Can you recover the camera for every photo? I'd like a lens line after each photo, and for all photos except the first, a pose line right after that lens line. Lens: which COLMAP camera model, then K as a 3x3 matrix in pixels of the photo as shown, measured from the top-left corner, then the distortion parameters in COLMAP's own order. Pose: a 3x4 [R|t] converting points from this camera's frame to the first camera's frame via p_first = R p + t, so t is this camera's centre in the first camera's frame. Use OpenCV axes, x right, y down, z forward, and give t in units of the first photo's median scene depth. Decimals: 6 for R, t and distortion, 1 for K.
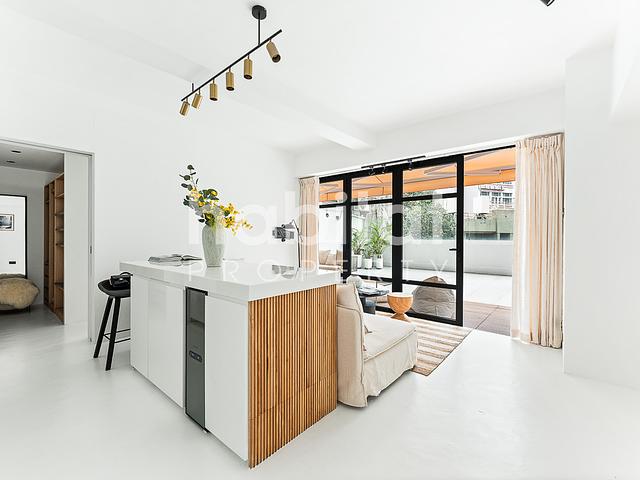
lens RADIAL K [[288.2, 0, 319.9], [0, 288.2, 239.4], [0, 0, 1]] dist [0.000387, 0.000123]
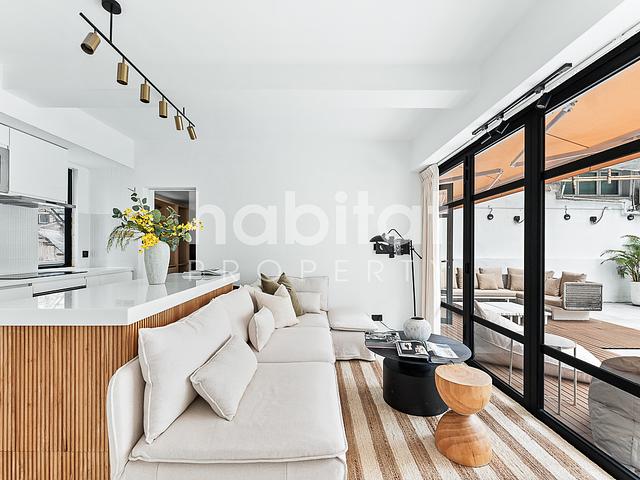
lens RADIAL K [[288.2, 0, 318.3], [0, 288.2, 248.8], [0, 0, 1]] dist [0.000387, 0.000123]
pose [[0.653651, -0.001198, -0.756795, 0.391324], [-0.005229, 0.999968, -0.006100, -0.013114], [0.756778, 0.007944, 0.653623, 0.393600]]
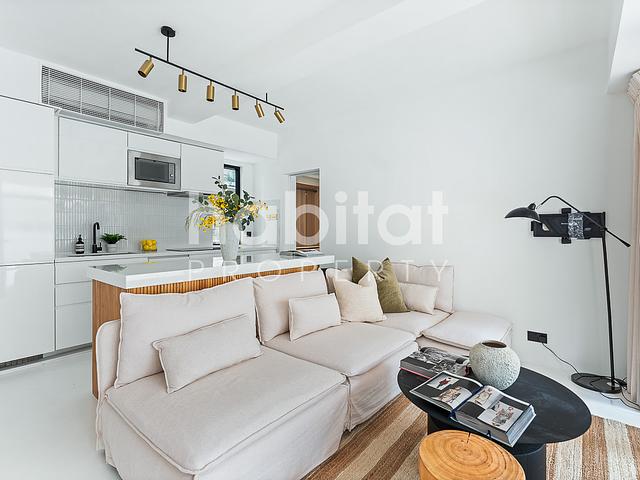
lens RADIAL K [[315.0, 0, 320.2], [0, 315.0, 234.2], [0, 0, 1]] dist [0.001804, 0.000139]
pose [[0.018575, 0.009348, -0.999784, 0.447759], [-0.006750, 0.999935, 0.009224, -0.011552], [0.999805, 0.006577, 0.018637, 0.683864]]
